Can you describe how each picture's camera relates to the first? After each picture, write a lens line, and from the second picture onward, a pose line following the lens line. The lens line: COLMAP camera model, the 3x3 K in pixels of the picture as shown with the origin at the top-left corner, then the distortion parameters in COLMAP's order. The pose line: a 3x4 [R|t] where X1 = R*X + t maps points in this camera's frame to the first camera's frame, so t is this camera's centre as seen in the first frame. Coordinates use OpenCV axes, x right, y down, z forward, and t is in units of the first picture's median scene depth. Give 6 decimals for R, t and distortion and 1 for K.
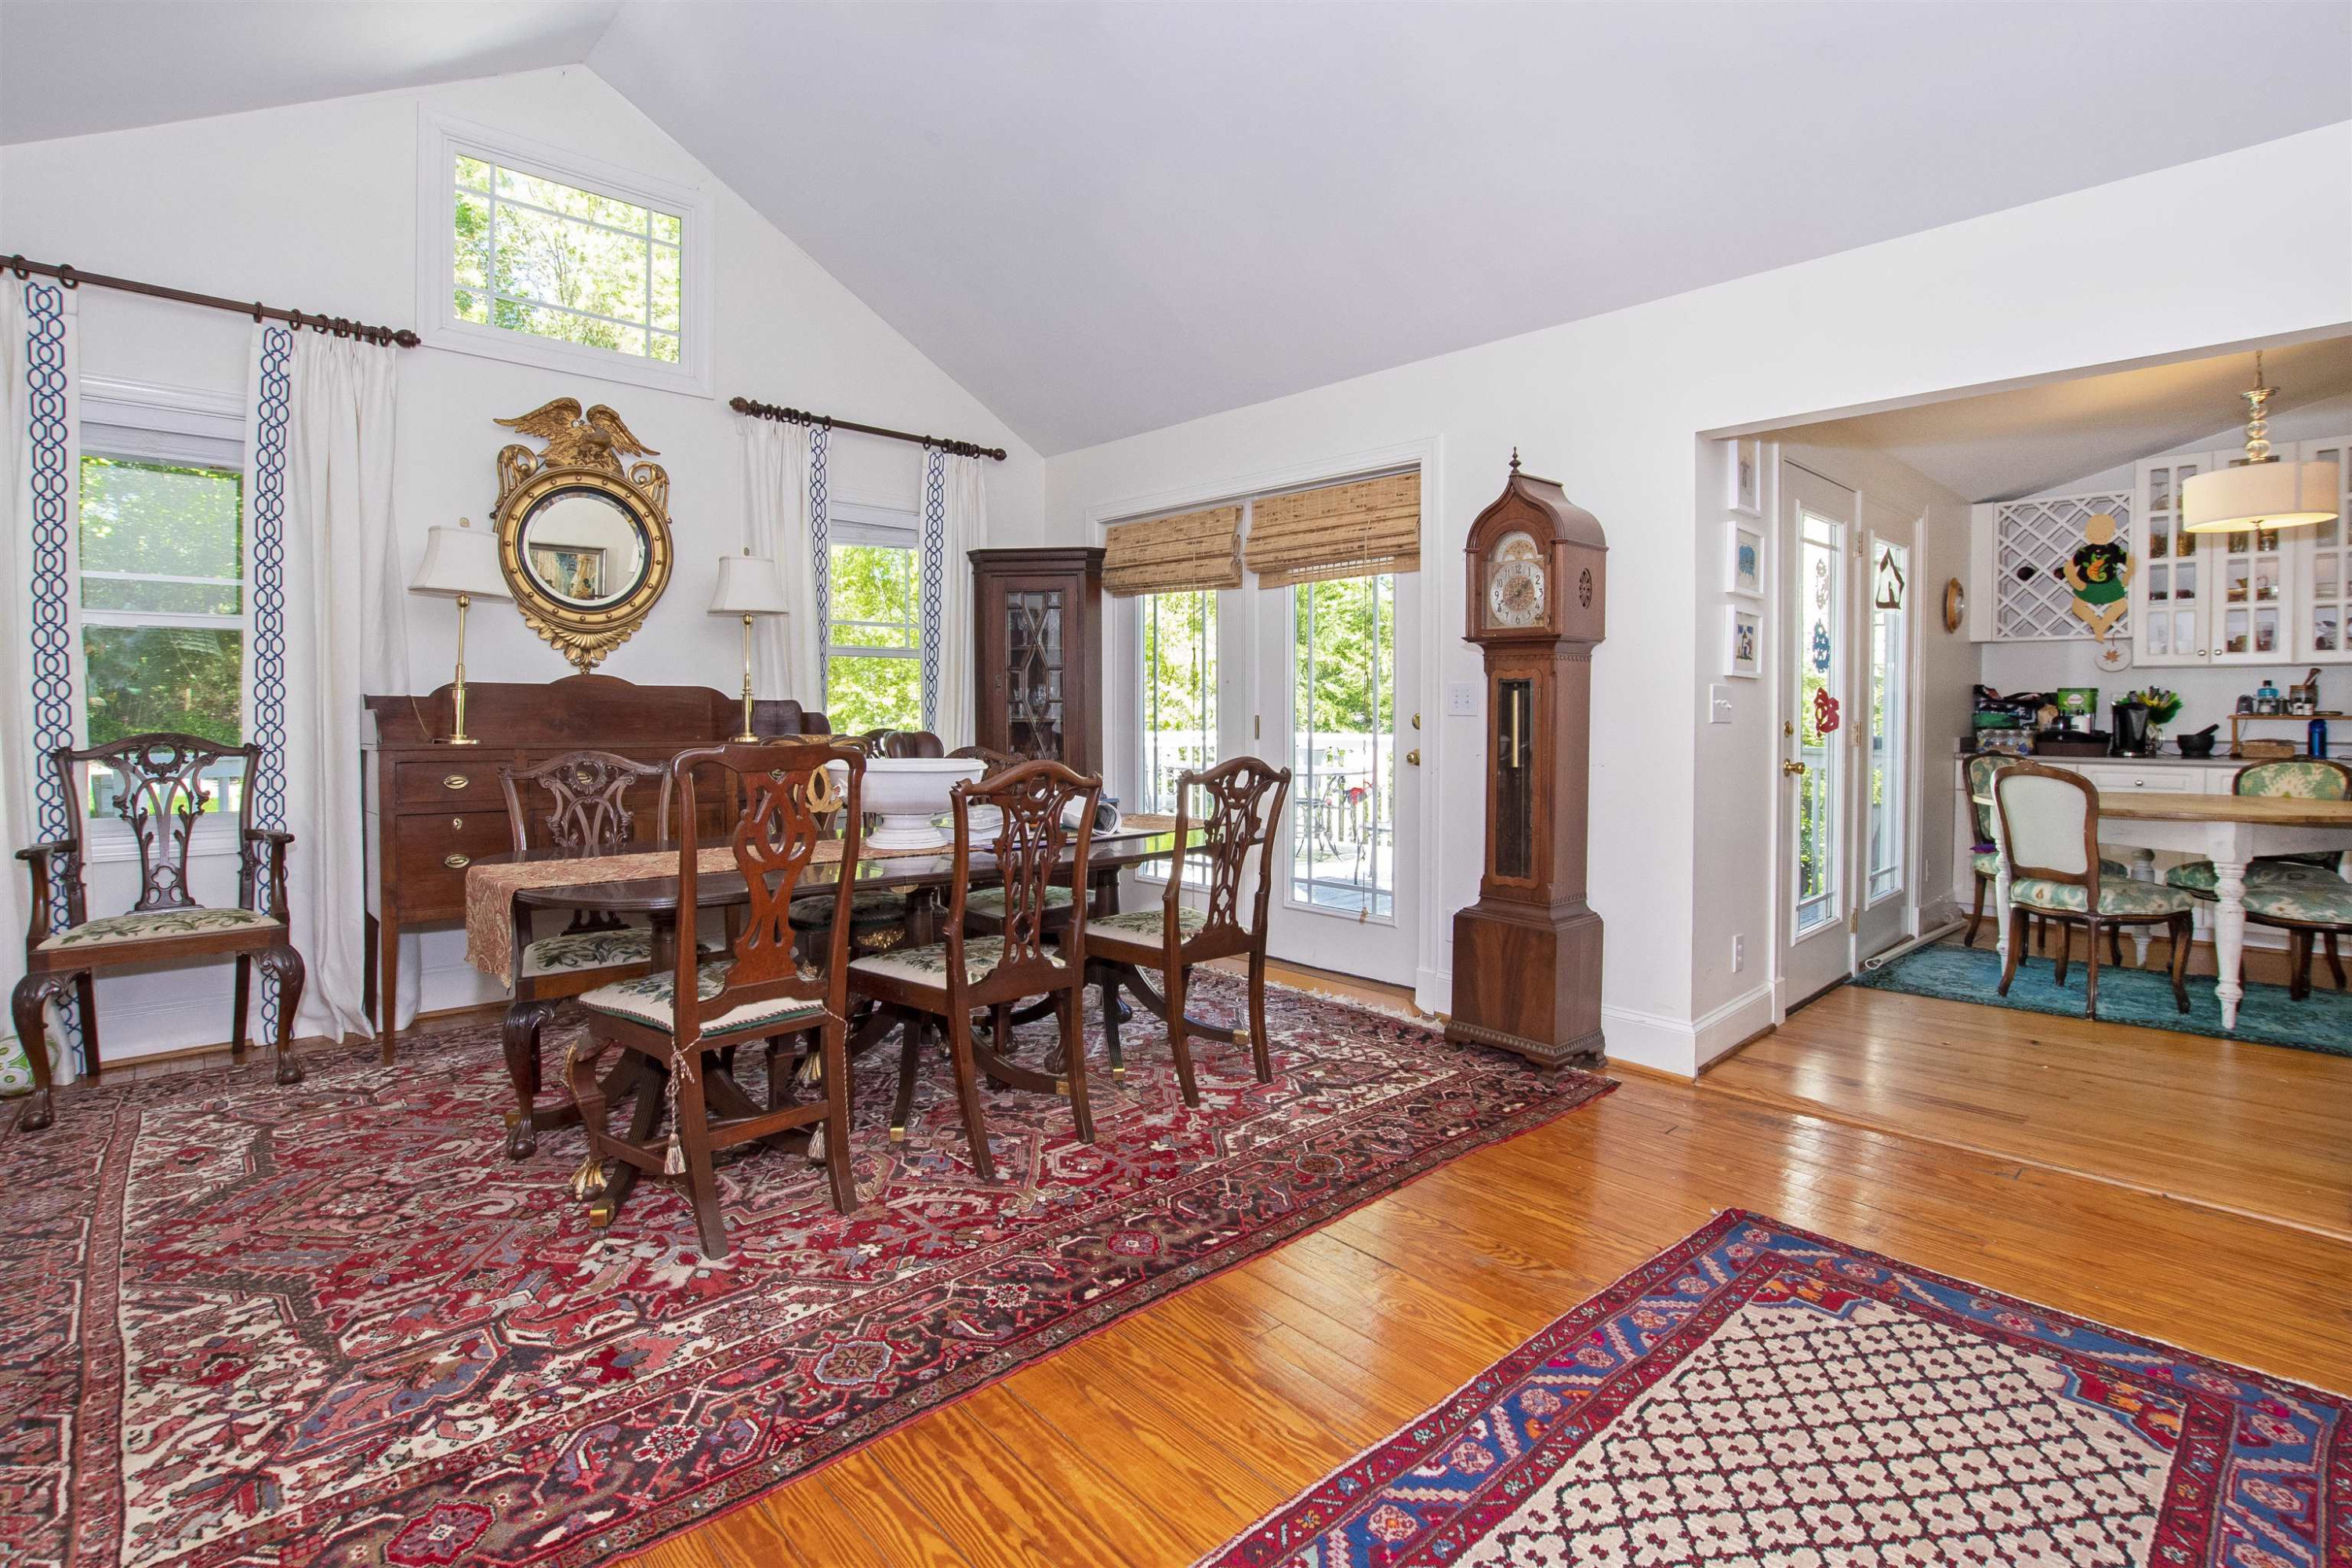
lens RADIAL K [[1084.6, 0, 1188.9], [0, 1084.6, 729.1], [0, 0, 1]] dist [-0.029601, 0.000517]
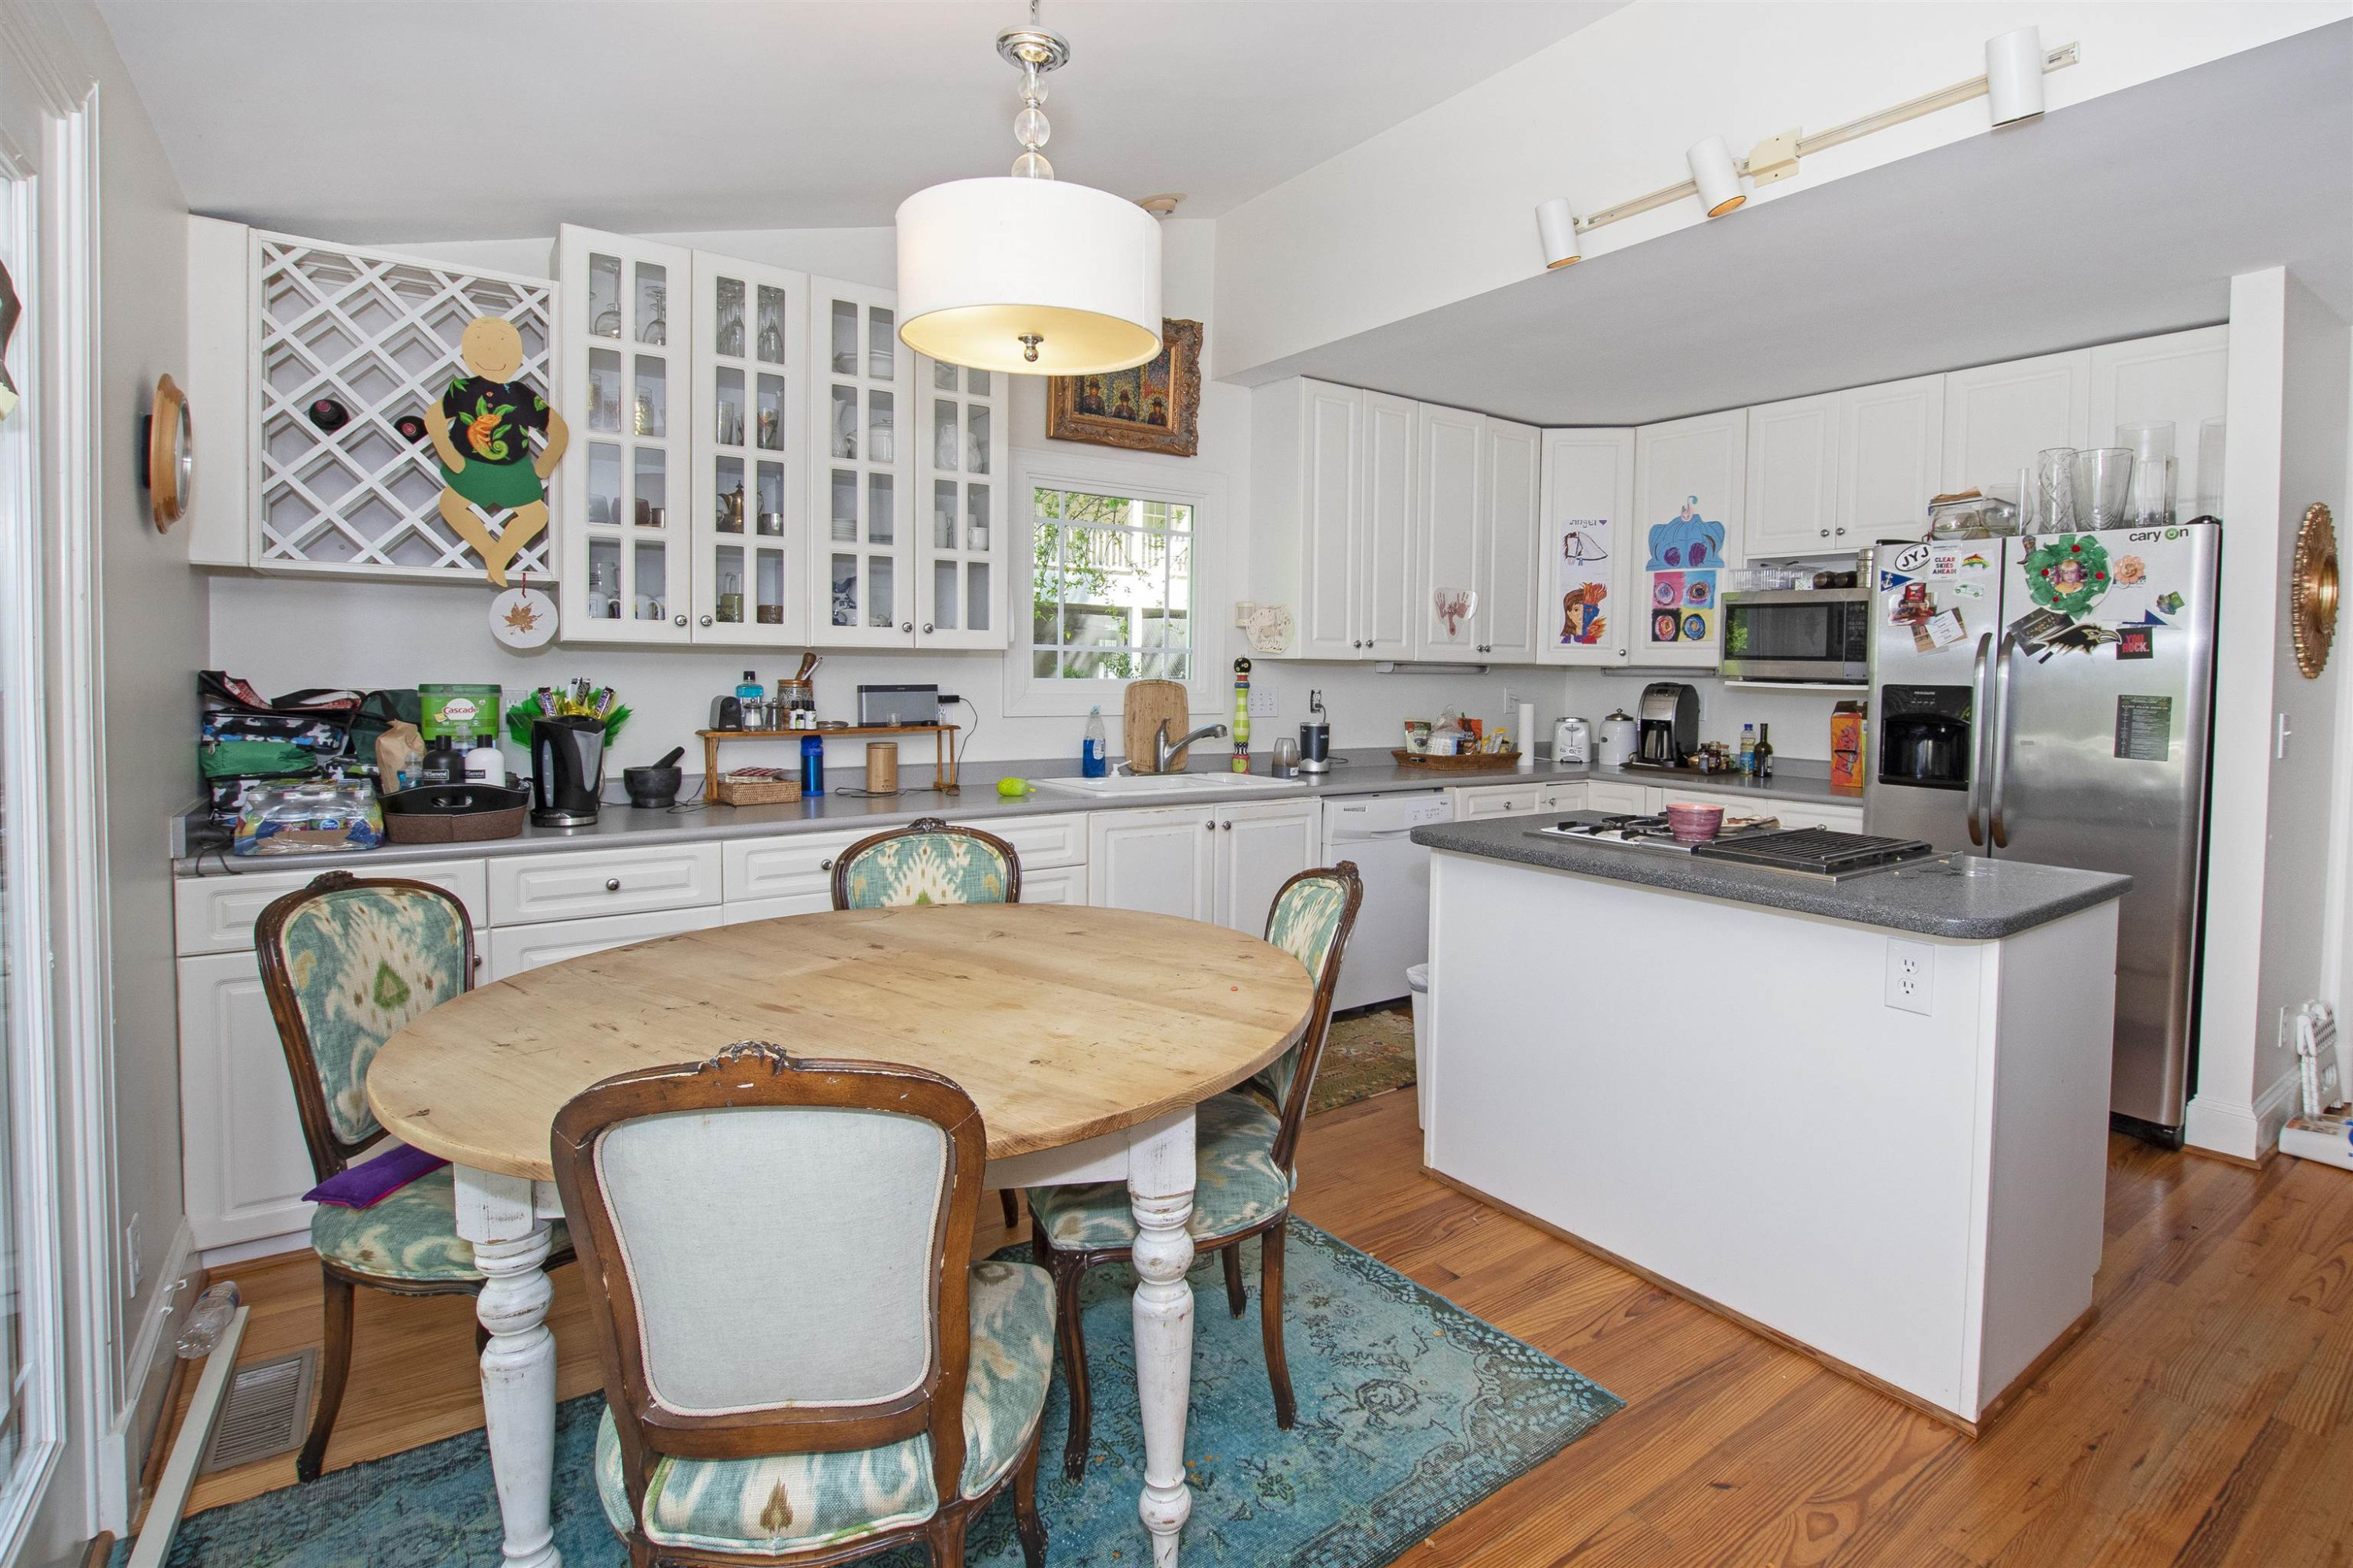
lens RADIAL K [[1147.4, 0, 1238.0], [0, 1147.4, 702.3], [0, 0, 1]] dist [-0.009555, -0.000486]
pose [[0.106785, -0.028767, 0.993866, 0.386193], [0.010163, 0.999561, 0.027840, -0.041795], [-0.994230, 0.007128, 0.107031, 0.620367]]
